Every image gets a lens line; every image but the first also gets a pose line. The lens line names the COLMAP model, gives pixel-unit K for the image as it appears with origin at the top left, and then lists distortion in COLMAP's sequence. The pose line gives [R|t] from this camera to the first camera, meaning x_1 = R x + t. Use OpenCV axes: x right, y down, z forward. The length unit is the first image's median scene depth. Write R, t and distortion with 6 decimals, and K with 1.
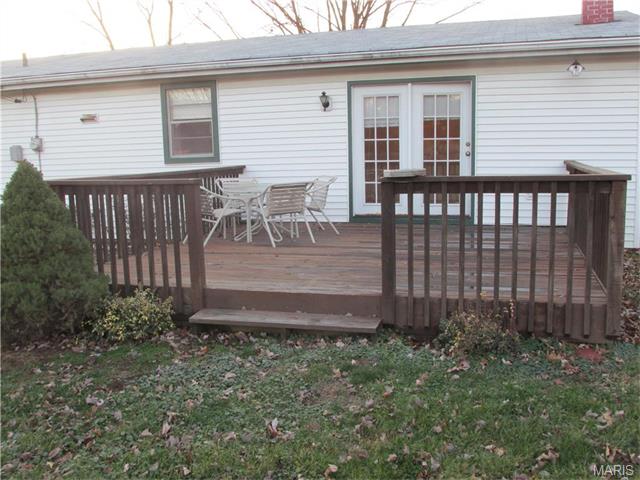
lens RADIAL K [[646.7, 0, 320.0], [0, 646.7, 240.0], [0, 0, 1]] dist [-0.066053, 0.002620]
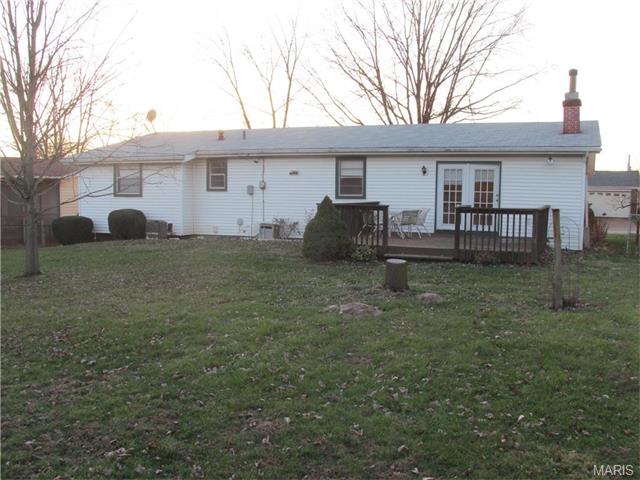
lens RADIAL K [[646.7, 0, 320.0], [0, 646.7, 240.0], [0, 0, 1]] dist [-0.066053, 0.002620]
pose [[0.995103, 0.044068, -0.088478, -0.123539], [-0.049341, 0.997078, -0.058321, 0.123478], [0.085650, 0.062401, 0.994369, -0.951287]]
